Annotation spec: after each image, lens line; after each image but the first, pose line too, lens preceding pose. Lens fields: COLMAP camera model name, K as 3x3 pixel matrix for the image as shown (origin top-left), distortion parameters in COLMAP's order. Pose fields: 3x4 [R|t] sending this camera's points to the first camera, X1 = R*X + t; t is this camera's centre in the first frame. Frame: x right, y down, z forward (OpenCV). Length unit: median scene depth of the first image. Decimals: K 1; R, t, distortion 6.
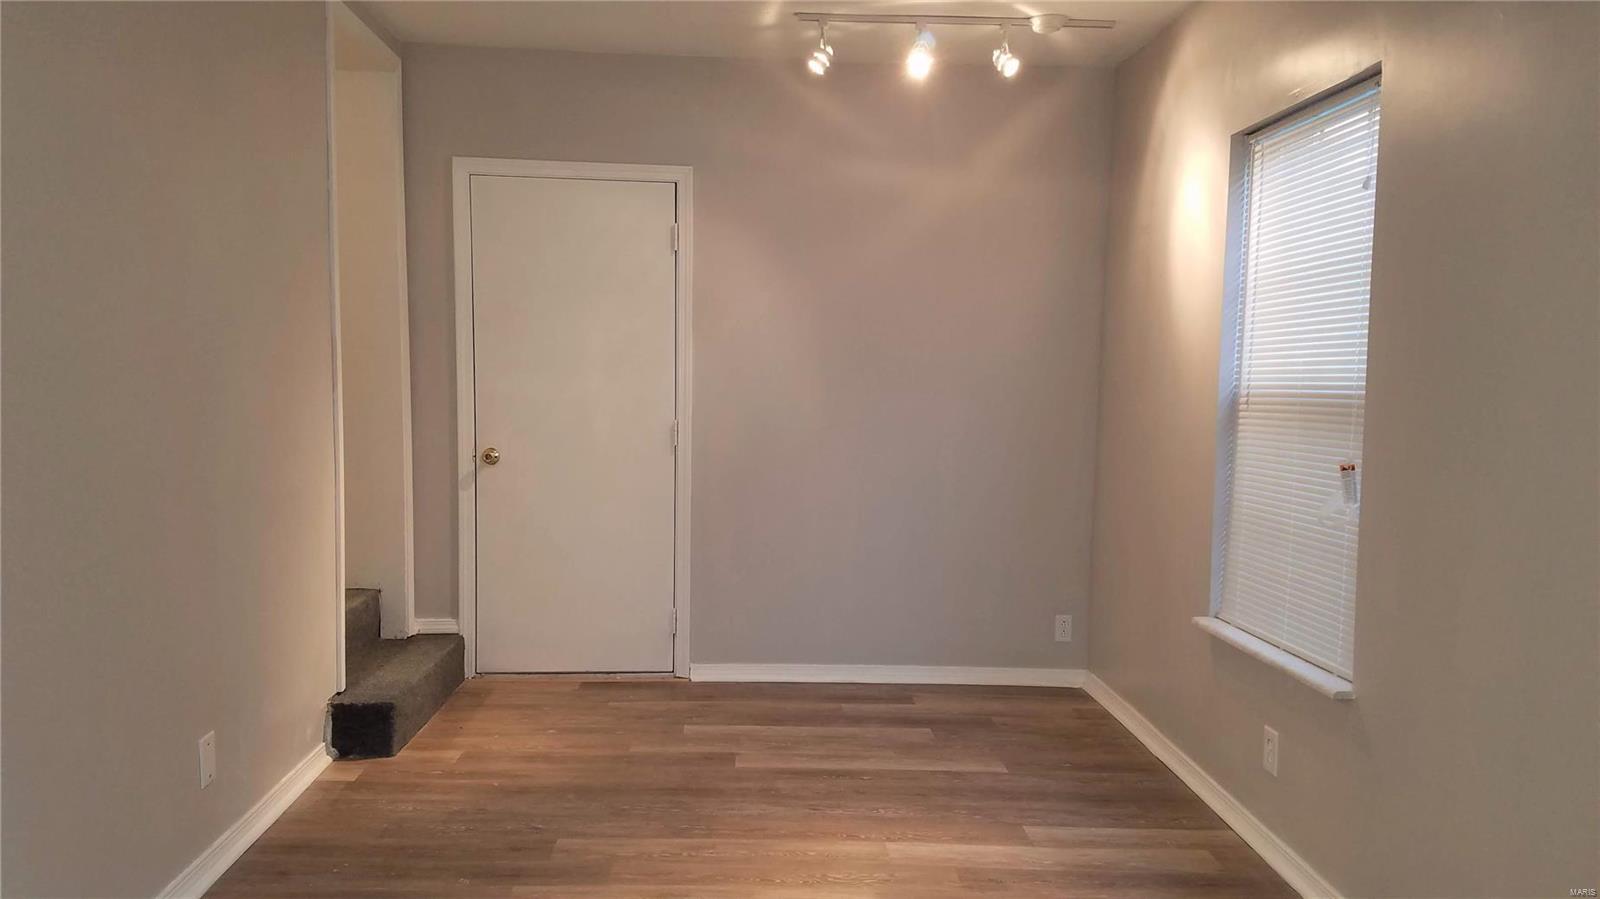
lens RADIAL K [[1217.5, 0, 798.0], [0, 1217.5, 489.5], [0, 0, 1]] dist [0.247078, -0.435898]
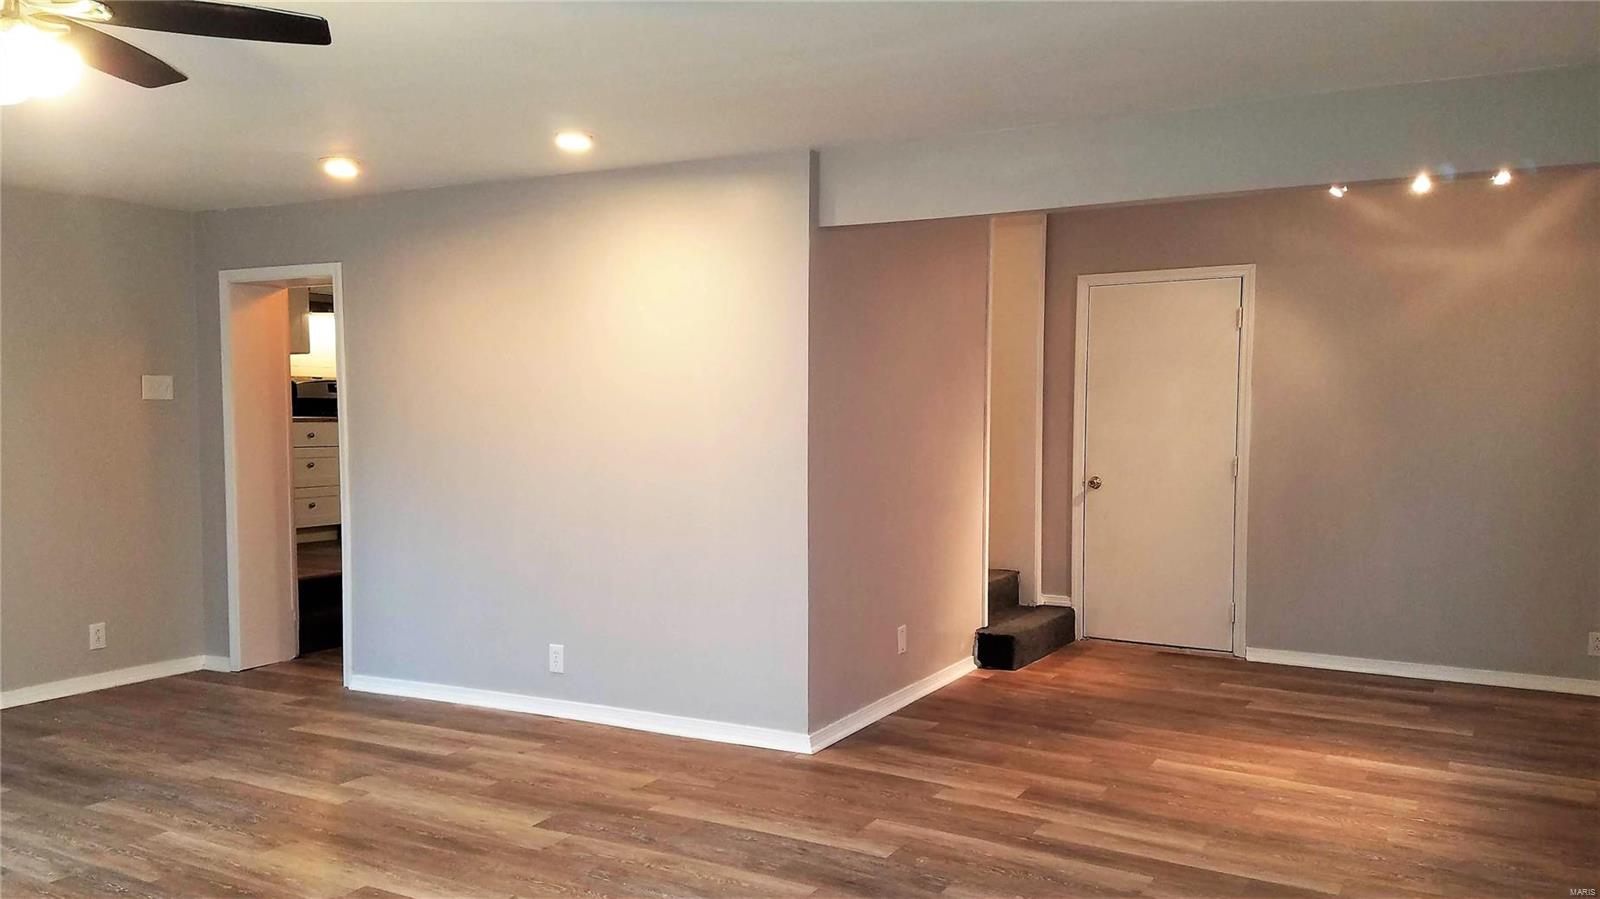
lens RADIAL K [[1249.3, 0, 792.6], [0, 1249.3, 456.2], [0, 0, 1]] dist [0.249261, -0.470470]
pose [[0.843489, 0.002881, -0.537138, 0.281665], [-0.035203, 0.998132, -0.049927, 0.032682], [0.535991, 0.061022, 0.842015, -0.479895]]
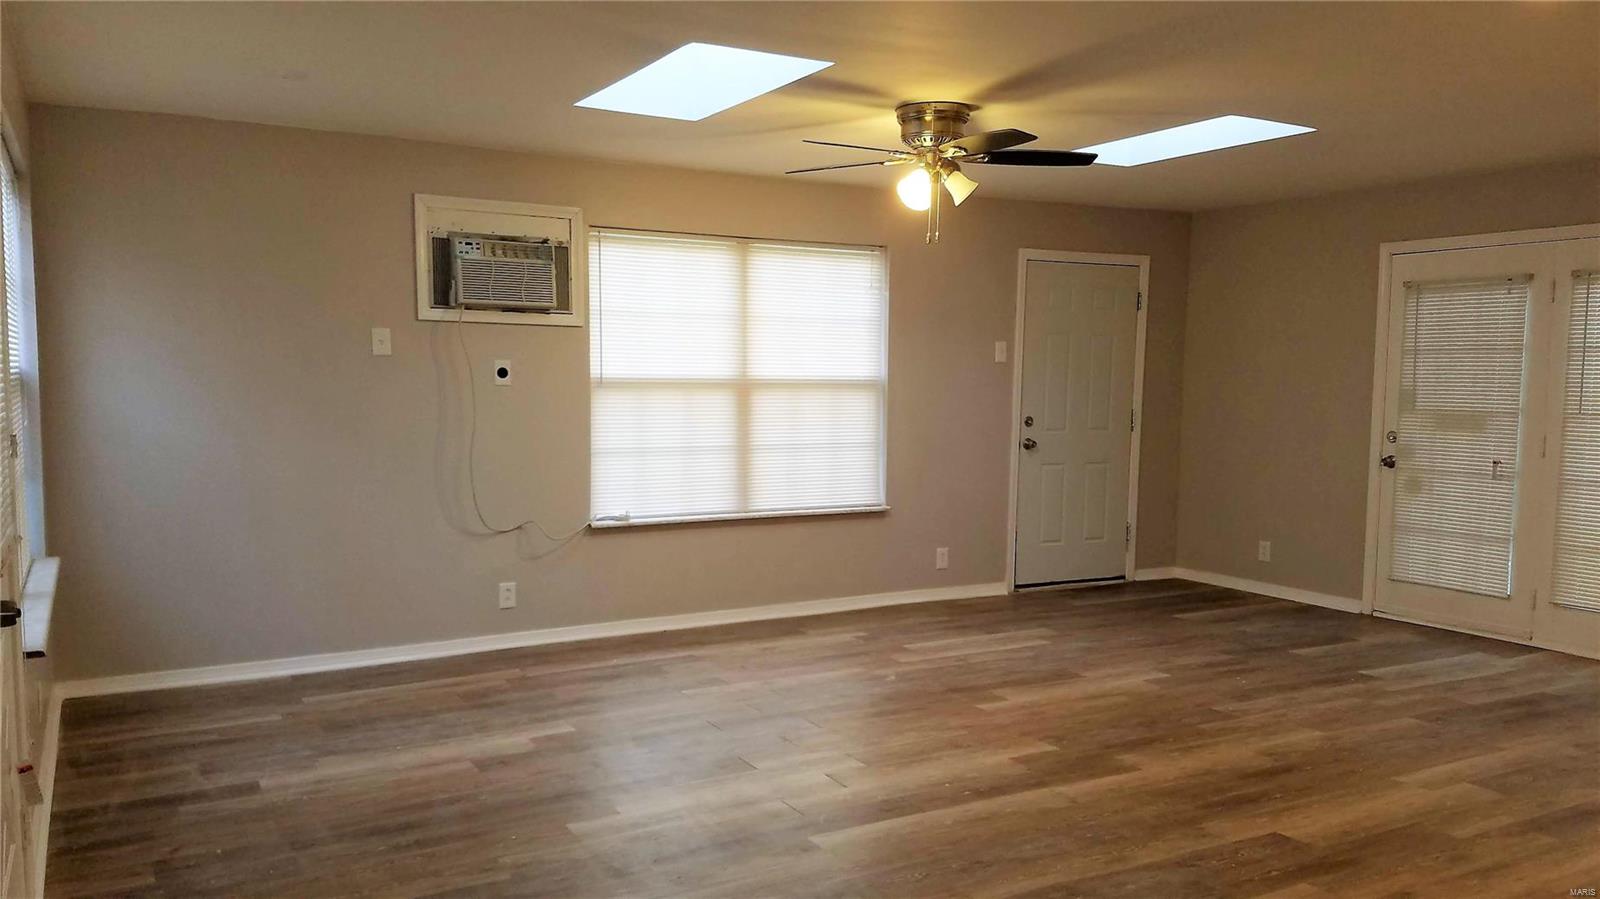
lens RADIAL K [[1217.5, 0, 798.0], [0, 1217.5, 489.5], [0, 0, 1]] dist [0.247078, -0.435898]
pose [[-0.895775, 0.016737, -0.444192, 0.262844], [-0.067389, 0.982627, 0.172926, -0.087712], [0.439369, 0.184836, -0.879085, 0.847314]]
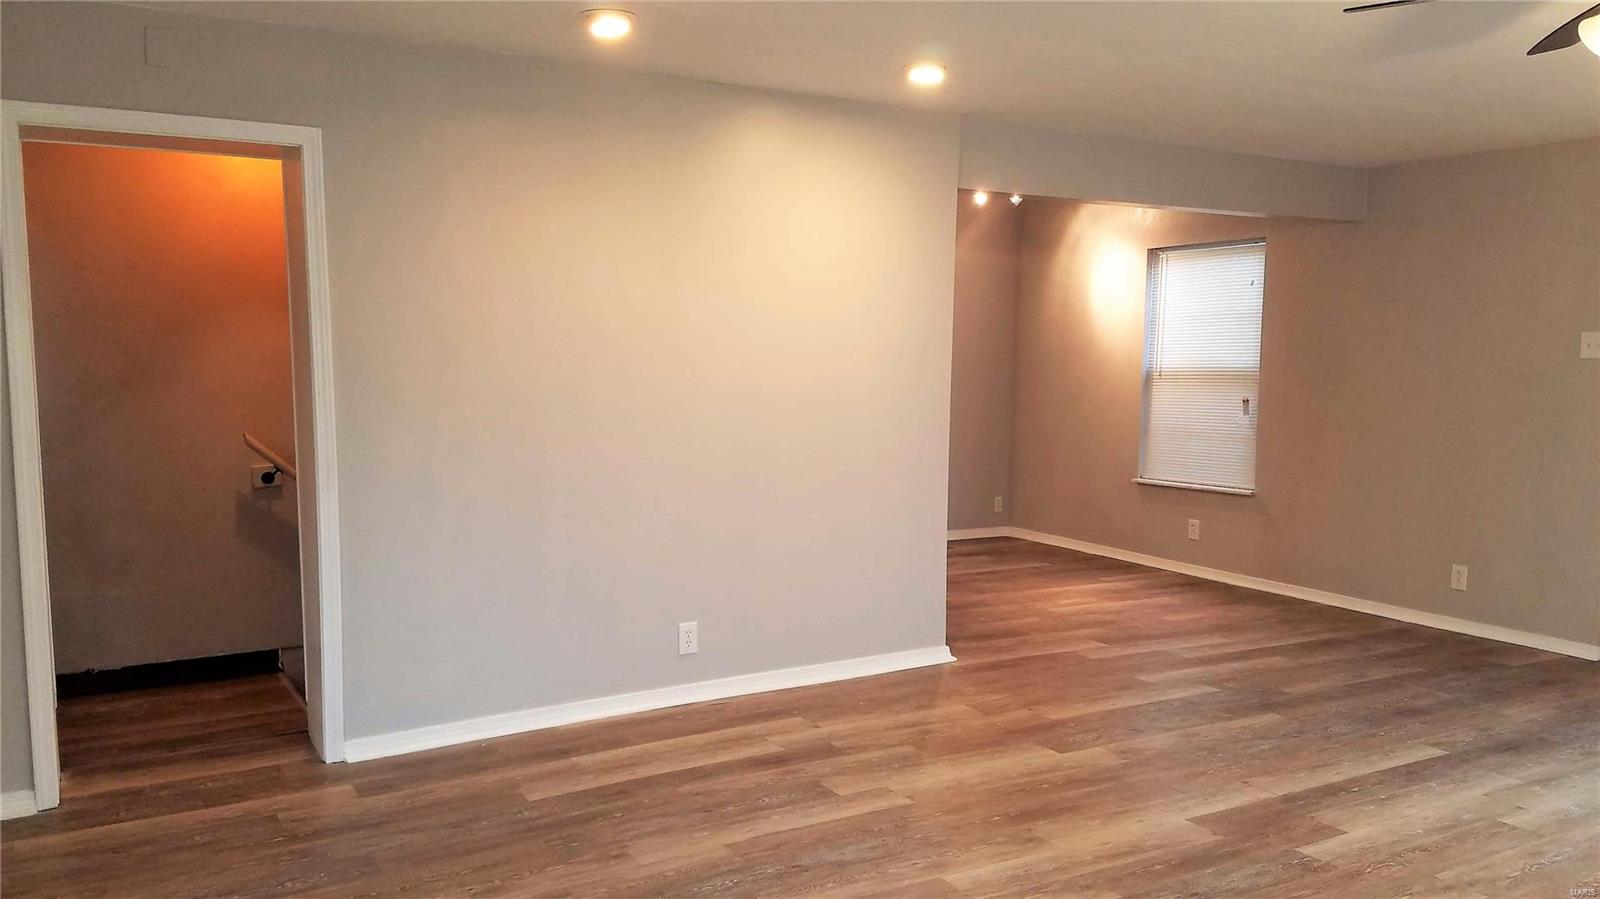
lens RADIAL K [[1217.5, 0, 798.0], [0, 1217.5, 489.5], [0, 0, 1]] dist [0.247078, -0.435898]
pose [[0.880771, -0.063721, 0.469237, -1.071715], [0.052234, 0.997932, 0.037471, 0.012846], [-0.470654, -0.008493, 0.882277, -0.524366]]
